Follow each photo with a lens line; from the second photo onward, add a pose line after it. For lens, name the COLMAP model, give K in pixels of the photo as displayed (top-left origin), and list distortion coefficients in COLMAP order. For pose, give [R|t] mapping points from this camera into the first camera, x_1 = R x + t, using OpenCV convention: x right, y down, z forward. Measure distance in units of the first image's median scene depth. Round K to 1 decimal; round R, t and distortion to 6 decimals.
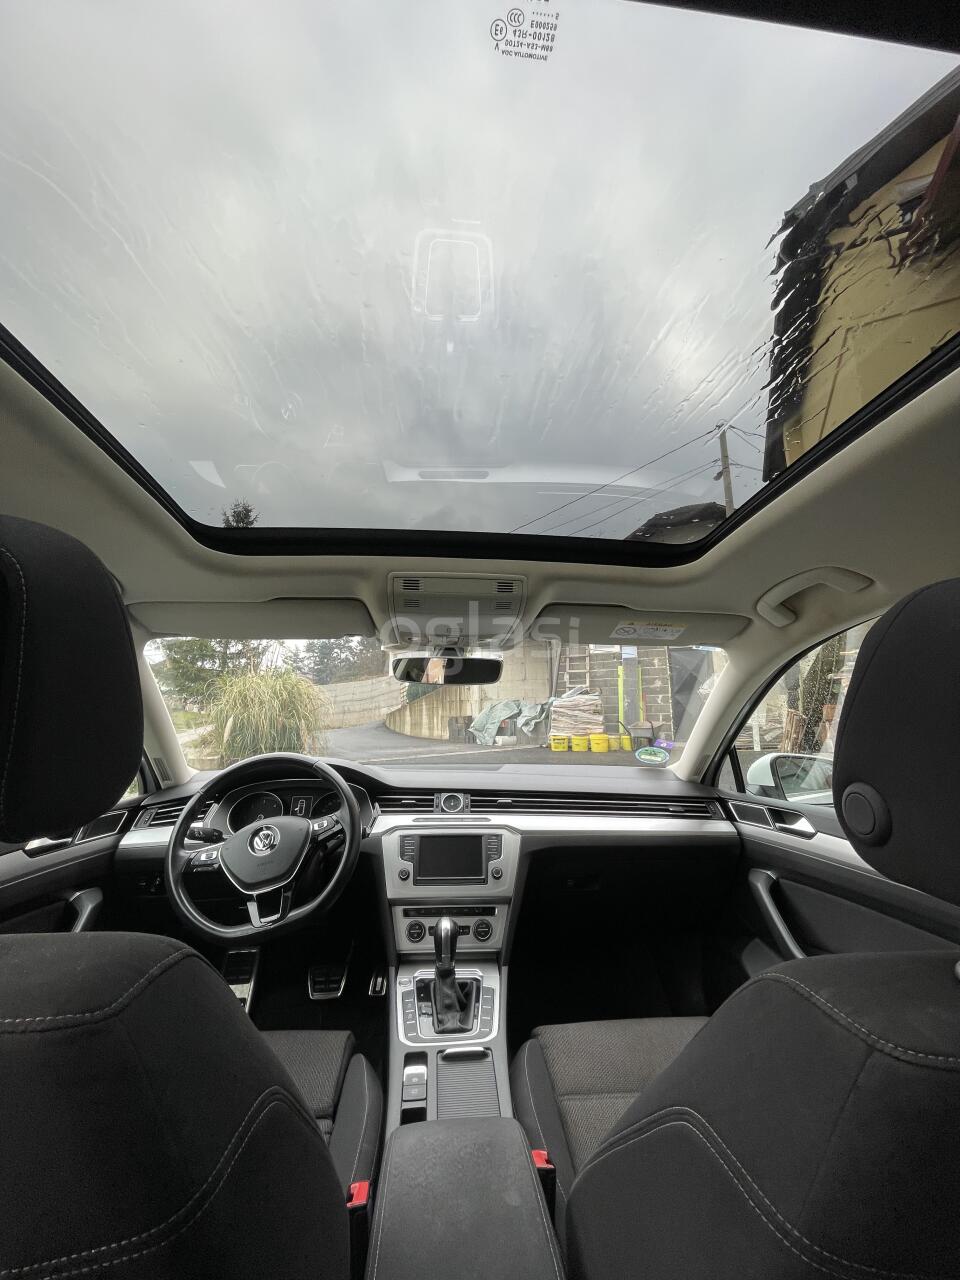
lens RADIAL K [[515.6, 0, 476.3], [0, 515.6, 632.4], [0, 0, 1]] dist [-0.006378, 0.001508]
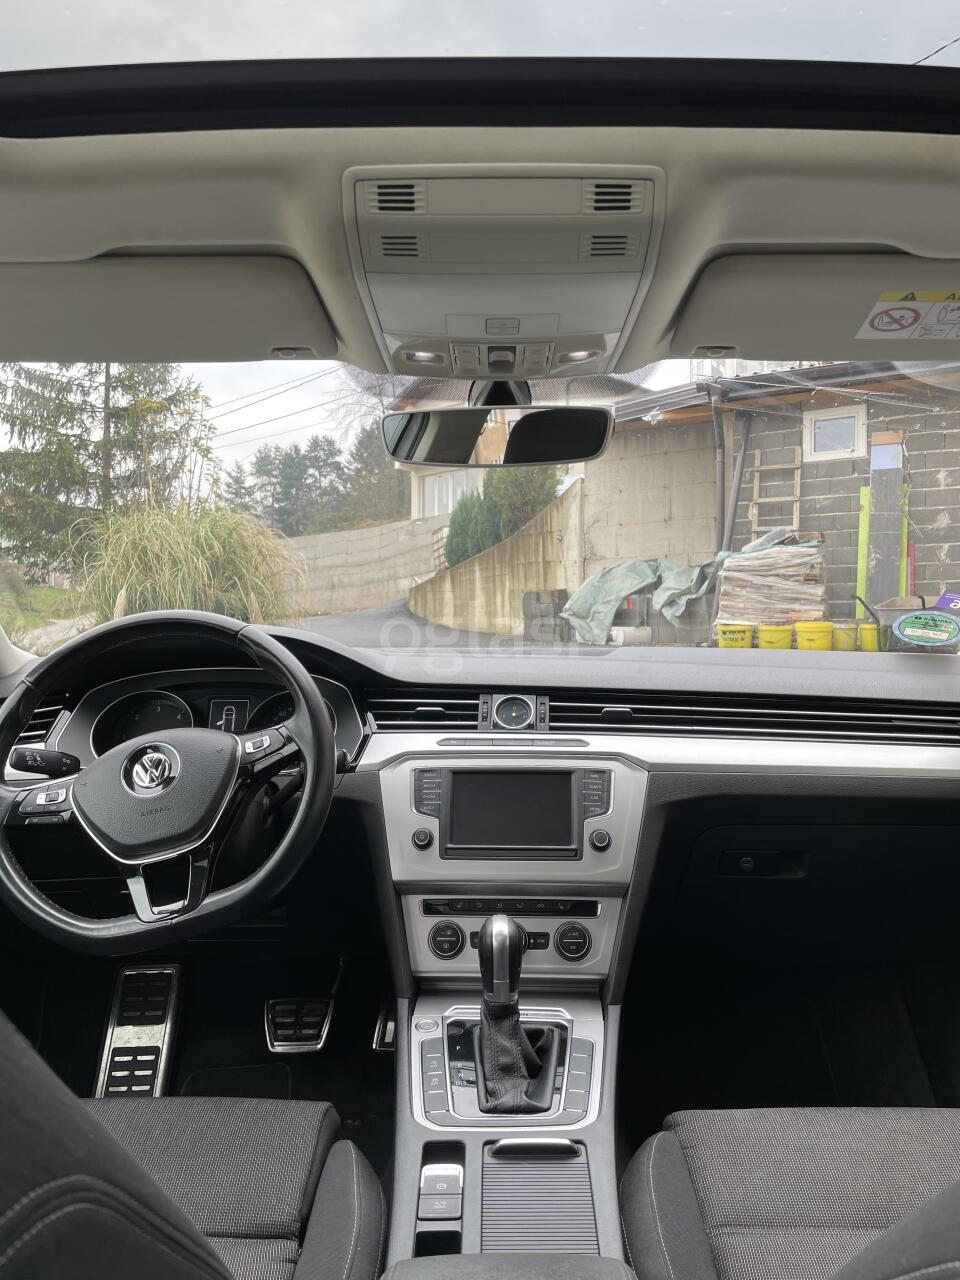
lens RADIAL K [[972.1, 0, 483.7], [0, 972.1, 633.3], [0, 0, 1]] dist [0.080829, -0.106500]
pose [[0.995453, -0.001231, -0.095250, 0.017250], [0.020225, 0.979851, 0.198702, 0.067436], [0.093086, -0.199725, 0.975420, 0.075744]]
